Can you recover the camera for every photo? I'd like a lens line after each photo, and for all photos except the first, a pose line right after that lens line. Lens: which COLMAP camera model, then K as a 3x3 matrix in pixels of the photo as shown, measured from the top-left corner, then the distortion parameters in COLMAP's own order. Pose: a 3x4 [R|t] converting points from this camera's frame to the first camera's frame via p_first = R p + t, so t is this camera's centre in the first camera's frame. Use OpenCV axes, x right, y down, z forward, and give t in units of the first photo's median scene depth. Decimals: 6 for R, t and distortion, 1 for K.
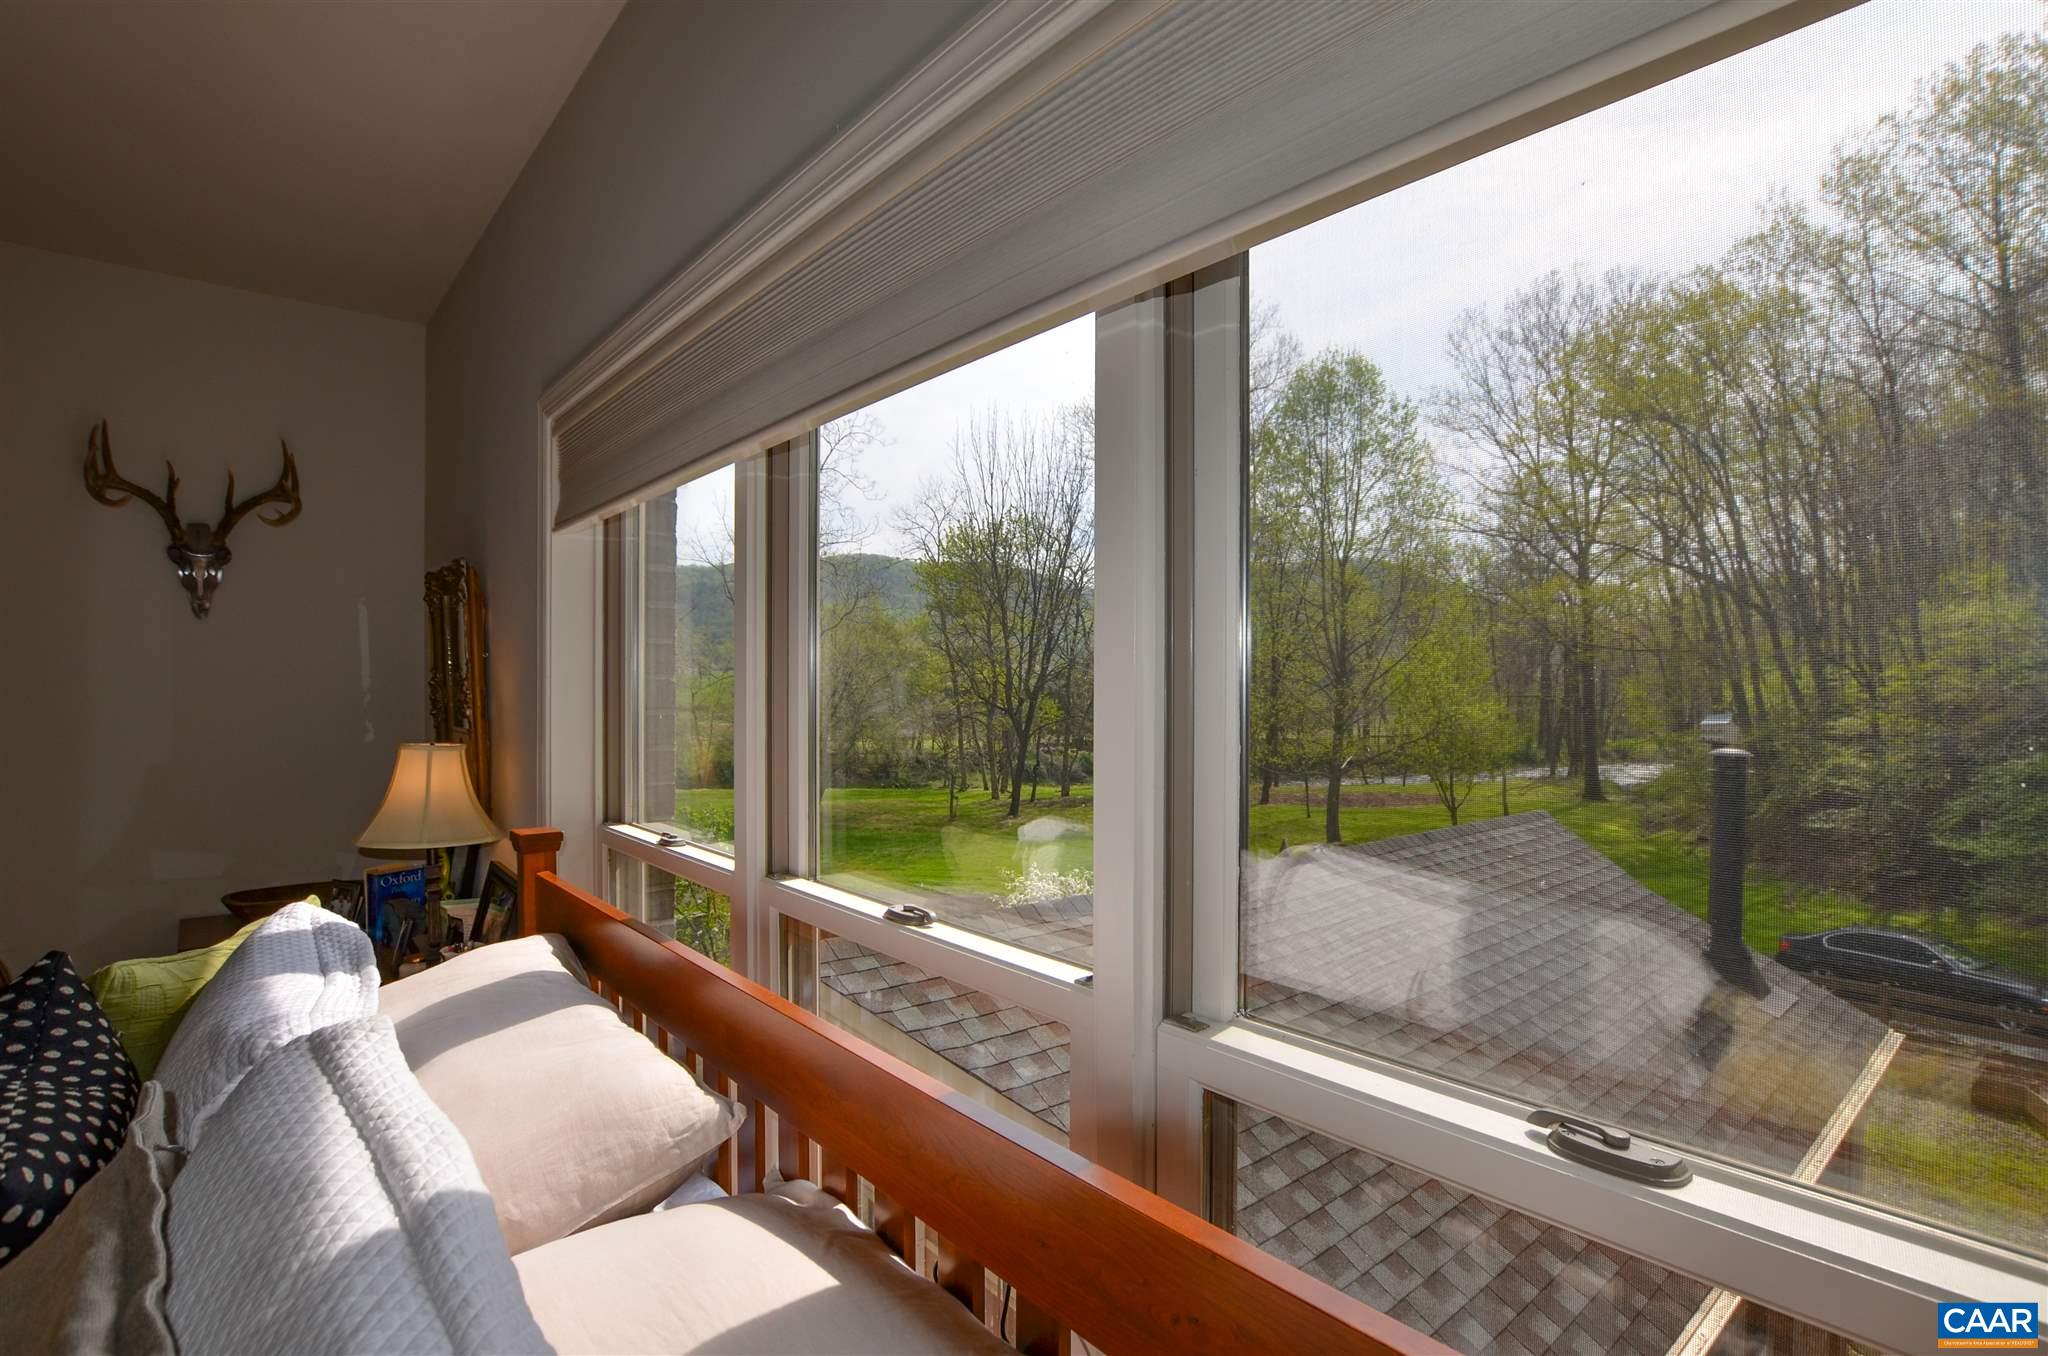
lens RADIAL K [[985.8, 0, 1029.8], [0, 985.8, 681.6], [0, 0, 1]] dist [-0.023749, 0.001476]
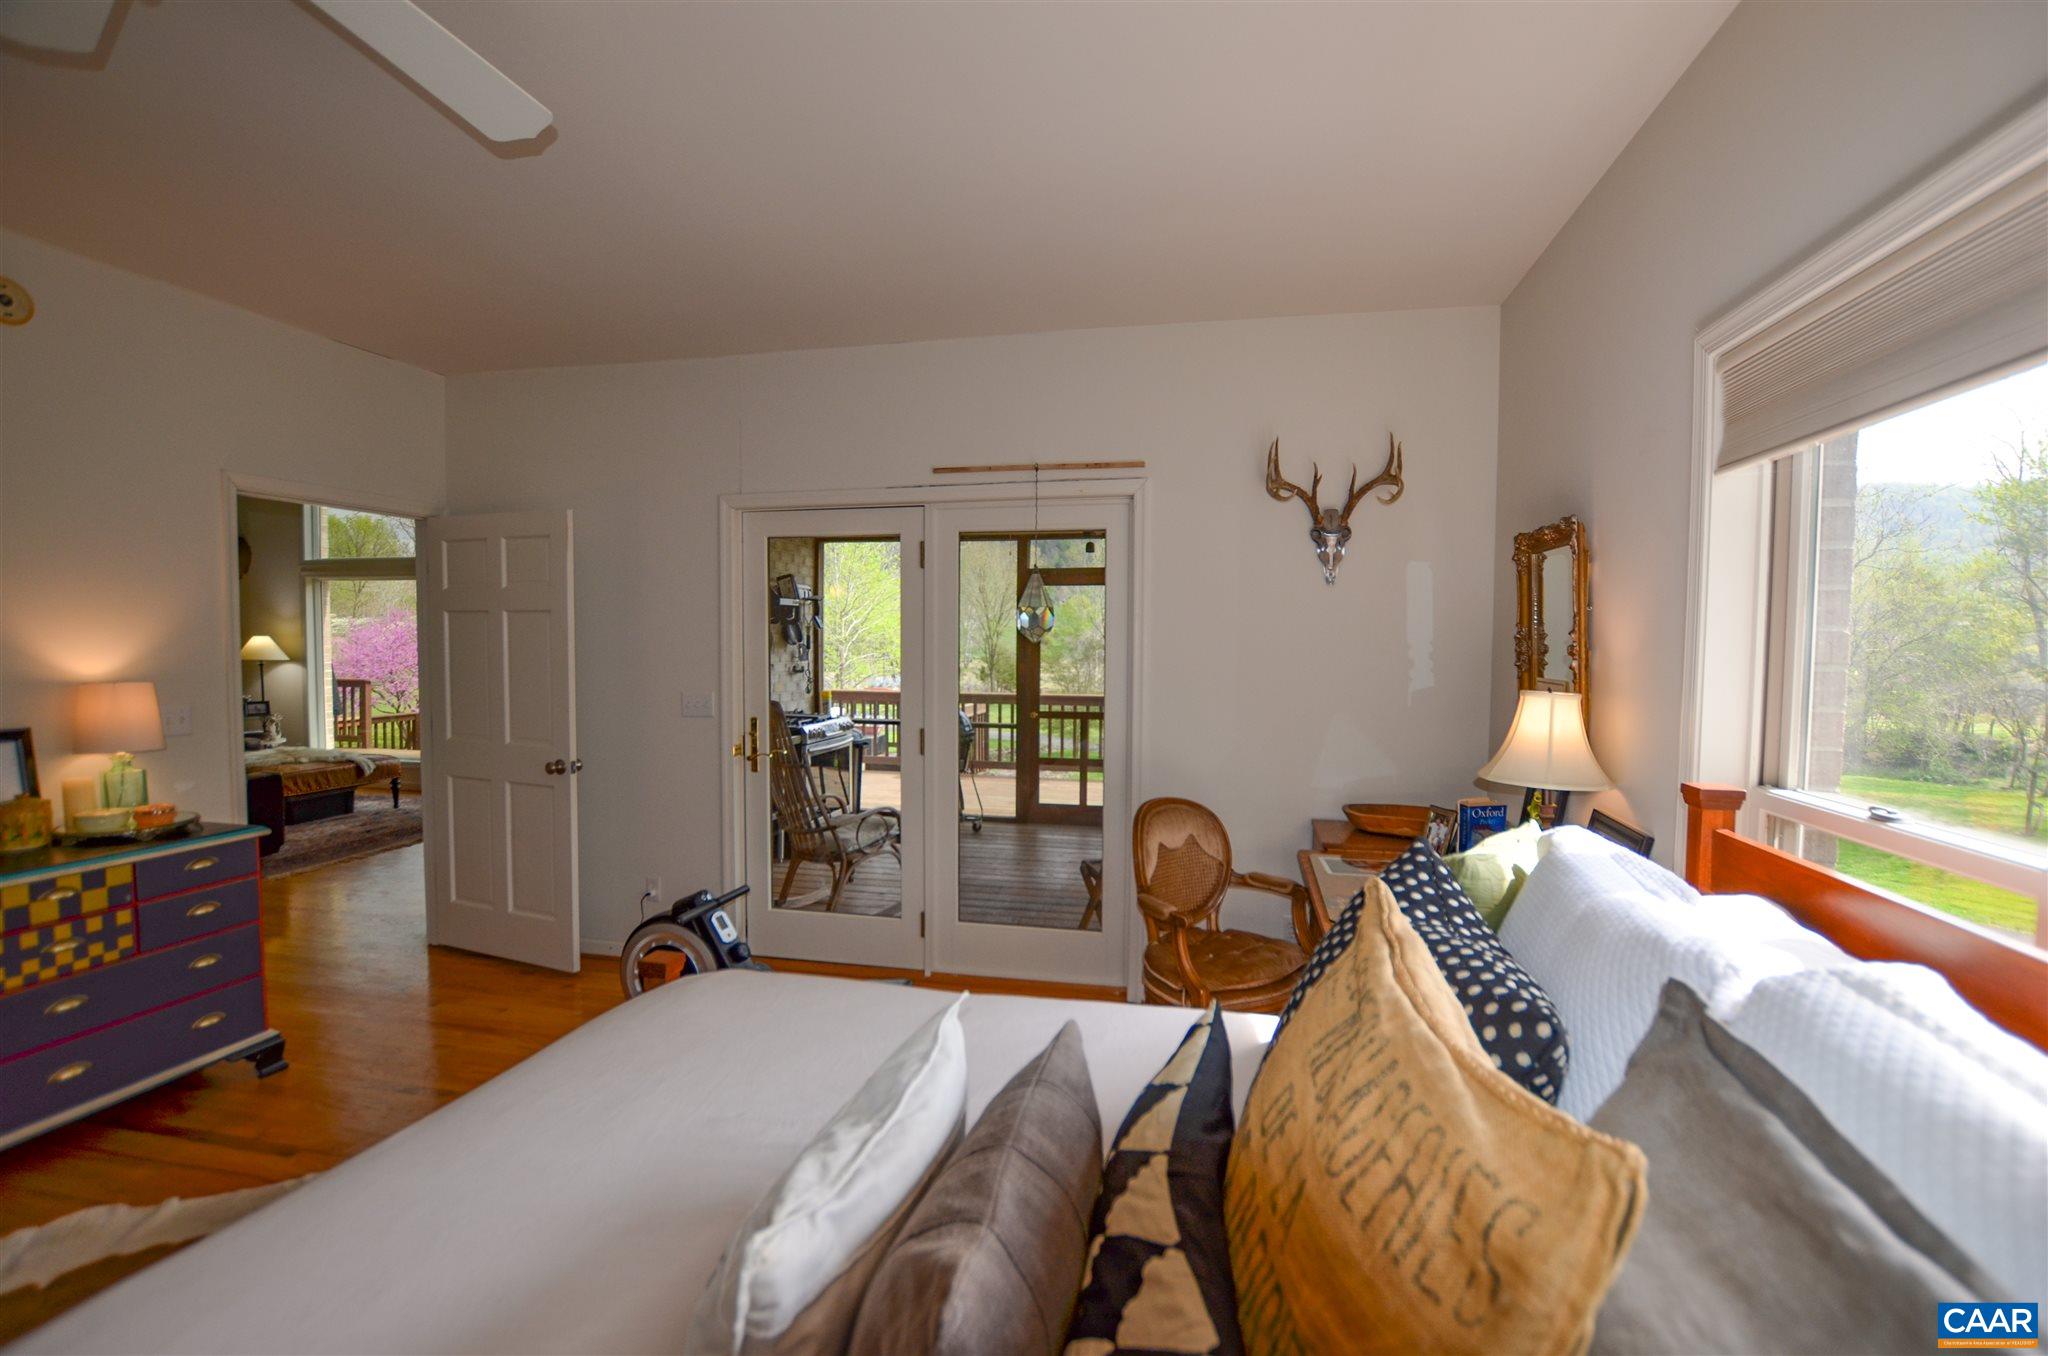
lens RADIAL K [[926.6, 0, 1010.1], [0, 926.6, 674.1], [0, 0, 1]] dist [-0.029336, 0.003836]
pose [[0.598595, 0.032331, -0.800399, -0.136657], [-0.003976, 0.999293, 0.037392, 0.007733], [0.801042, -0.019200, 0.598300, -0.059859]]
